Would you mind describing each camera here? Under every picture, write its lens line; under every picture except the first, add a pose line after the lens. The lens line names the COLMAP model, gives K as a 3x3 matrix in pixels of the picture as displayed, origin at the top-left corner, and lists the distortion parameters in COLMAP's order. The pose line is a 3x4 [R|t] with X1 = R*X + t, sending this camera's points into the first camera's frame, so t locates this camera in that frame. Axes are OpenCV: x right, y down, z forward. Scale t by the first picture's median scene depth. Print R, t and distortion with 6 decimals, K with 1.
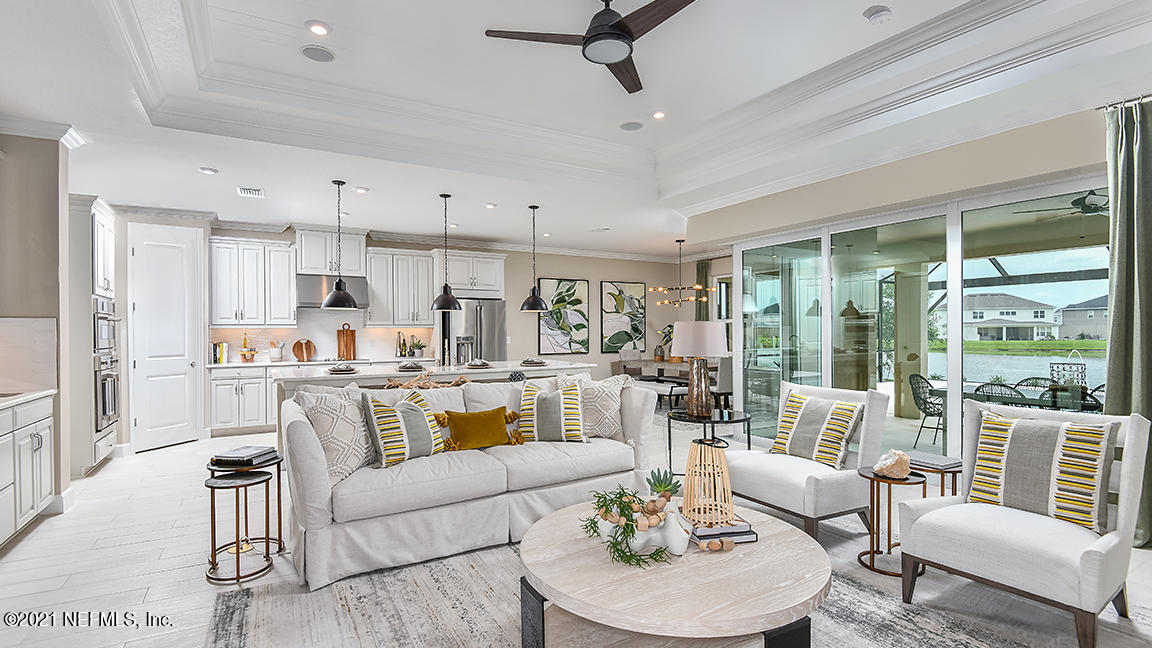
lens RADIAL K [[538.0, 0, 567.6], [0, 538.0, 334.0], [0, 0, 1]] dist [0.024322, -0.024070]
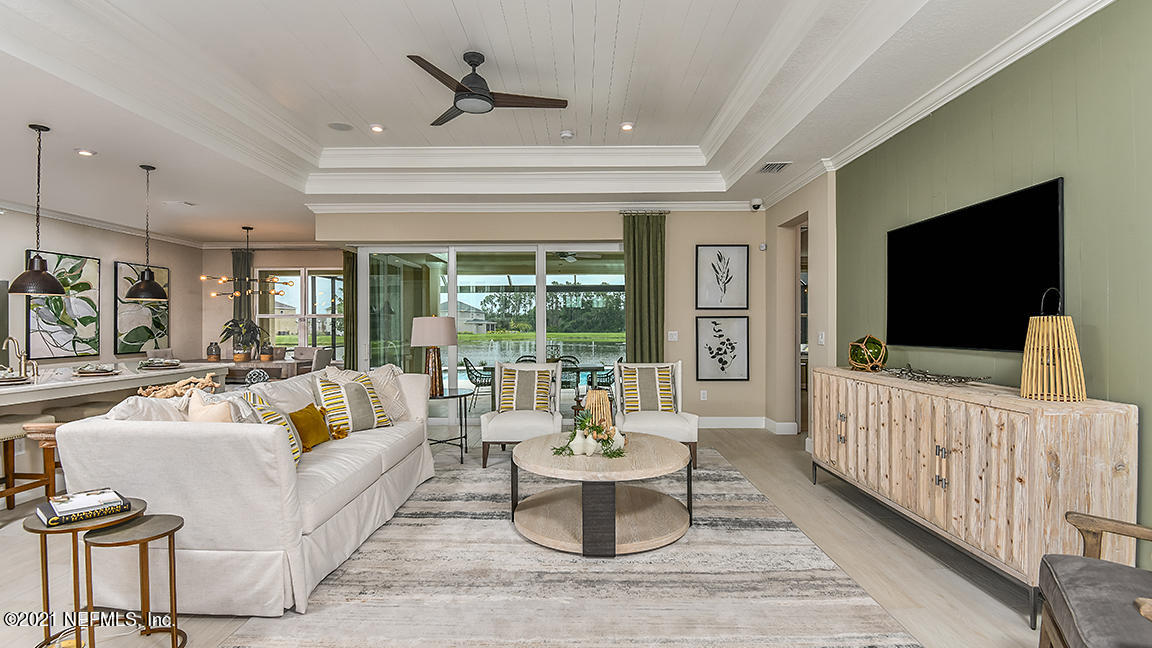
lens RADIAL K [[544.9, 0, 577.8], [0, 544.9, 329.4], [0, 0, 1]] dist [-0.001175, -0.024712]
pose [[0.508526, -0.003264, 0.861040, -0.322523], [0.005309, 0.999986, 0.000655, 0.002622], [-0.861030, 0.004238, 0.508536, 0.048380]]
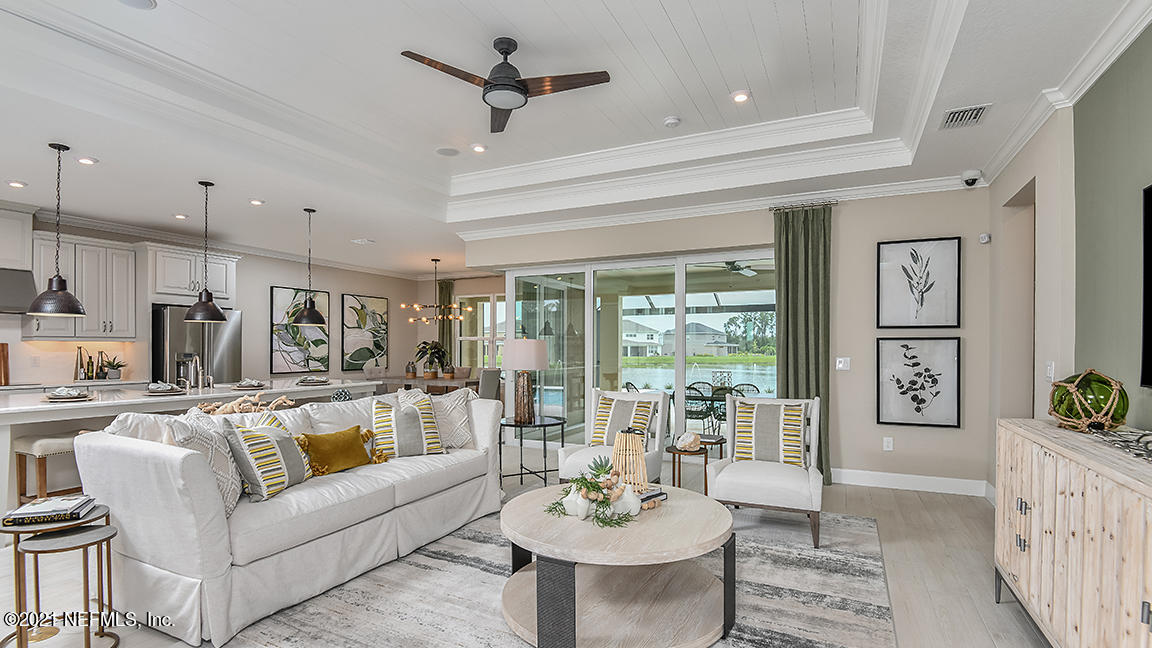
lens RADIAL K [[544.9, 0, 575.8], [0, 544.9, 349.4], [0, 0, 1]] dist [0.005906, -0.022321]
pose [[0.831918, 0.004302, 0.554882, -0.152646], [-0.002473, 0.999989, -0.004045, 0.001068], [-0.554894, 0.001993, 0.831919, -0.009423]]
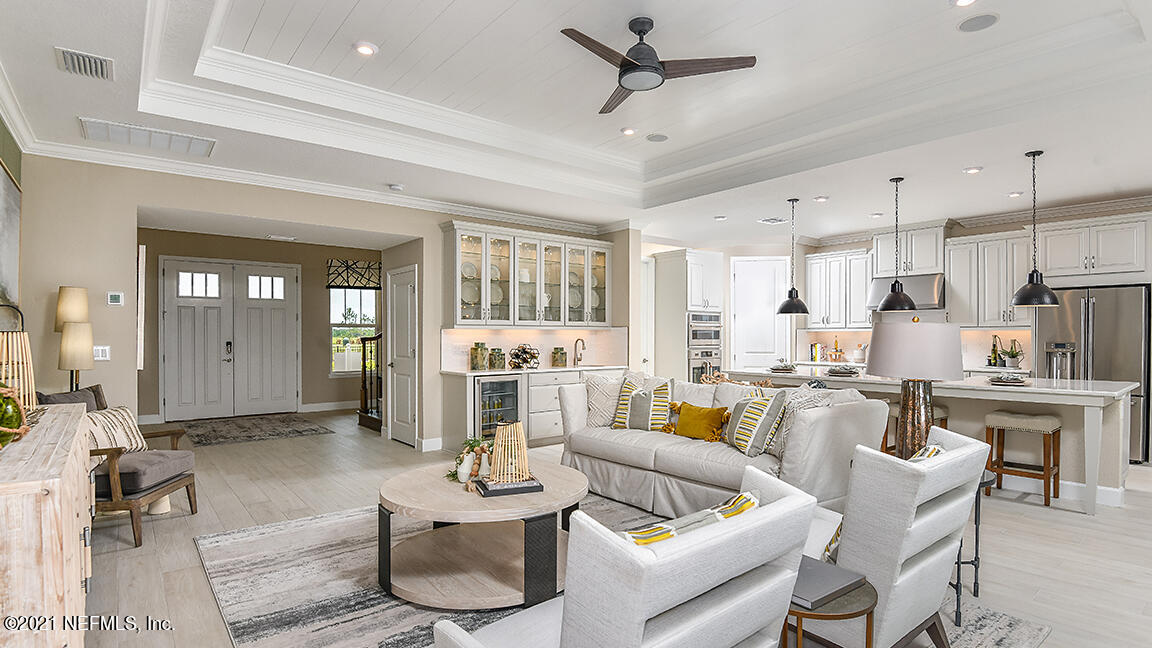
lens RADIAL K [[557.4, 0, 576.7], [0, 557.4, 349.7], [0, 0, 1]] dist [-0.000307, -0.007543]
pose [[0.163398, 0.031674, -0.986052, 0.418176], [-0.005445, 0.999498, 0.031203, -0.005136], [0.986545, 0.000271, 0.163488, 0.244036]]
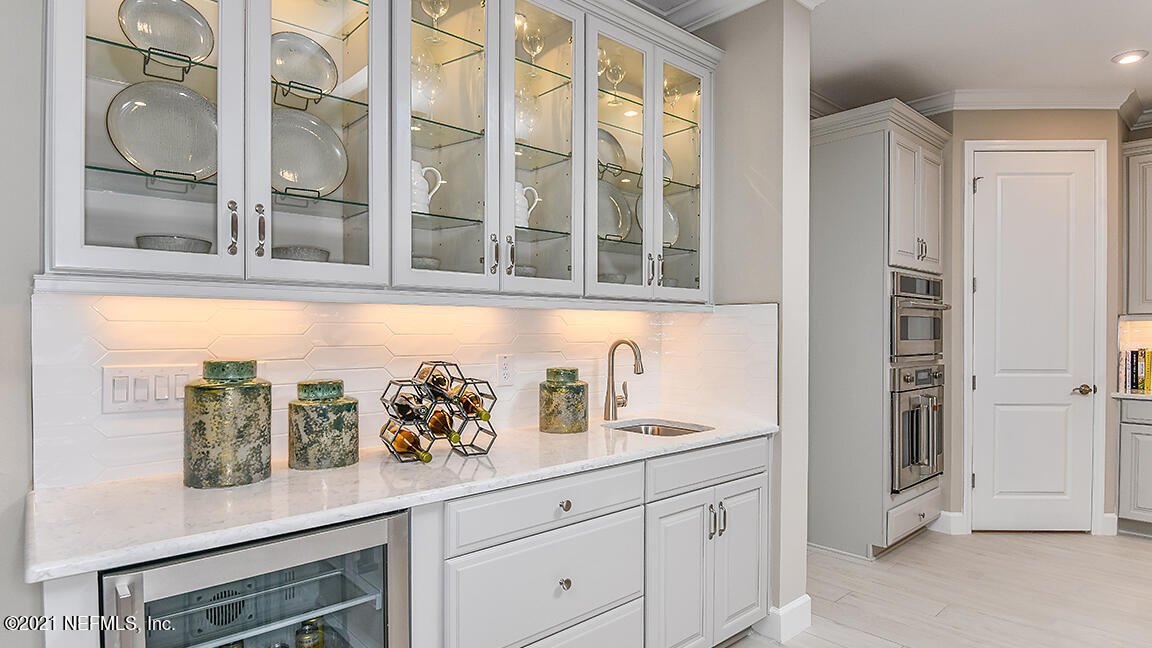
lens RADIAL K [[614.0, 0, 575.1], [0, 614.0, 332.9], [0, 0, 1]] dist [-0.002459, -0.000507]
pose [[0.198025, 0.004901, -0.980185, -0.160788], [-0.000687, 0.999988, 0.004861, -0.000233], [0.980197, -0.000289, 0.198026, 0.307028]]
